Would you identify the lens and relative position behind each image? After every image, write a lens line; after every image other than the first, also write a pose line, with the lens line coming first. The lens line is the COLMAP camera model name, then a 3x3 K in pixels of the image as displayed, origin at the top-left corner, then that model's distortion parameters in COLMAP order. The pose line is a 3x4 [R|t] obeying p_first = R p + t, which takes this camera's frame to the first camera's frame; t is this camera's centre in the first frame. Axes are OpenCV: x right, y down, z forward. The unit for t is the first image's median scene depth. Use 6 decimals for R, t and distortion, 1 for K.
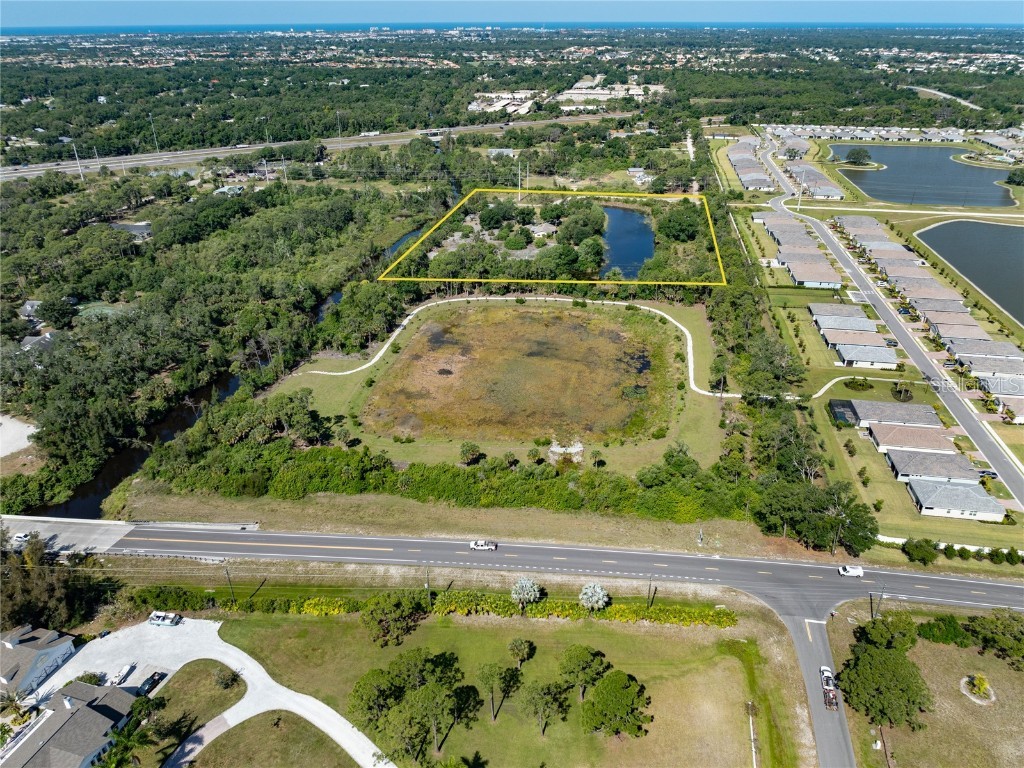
lens RADIAL K [[715.7, 0, 512.0], [0, 715.7, 384.0], [0, 0, 1]] dist [-0.041525, 0.030862]
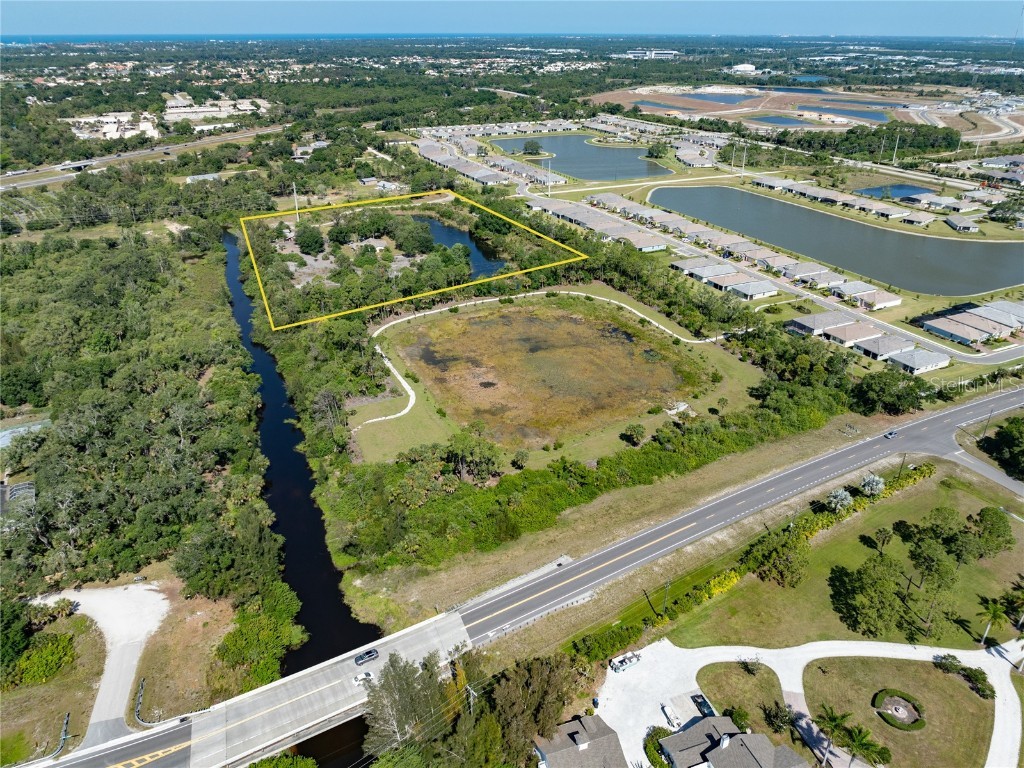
lens RADIAL K [[721.6, 0, 512.0], [0, 721.6, 384.0], [0, 0, 1]] dist [-0.024249, 0.002300]
pose [[0.809814, -0.253088, 0.529289, -0.698478], [0.262406, 0.963148, 0.059062, -0.079364], [-0.524732, 0.091060, 0.846383, 0.165088]]
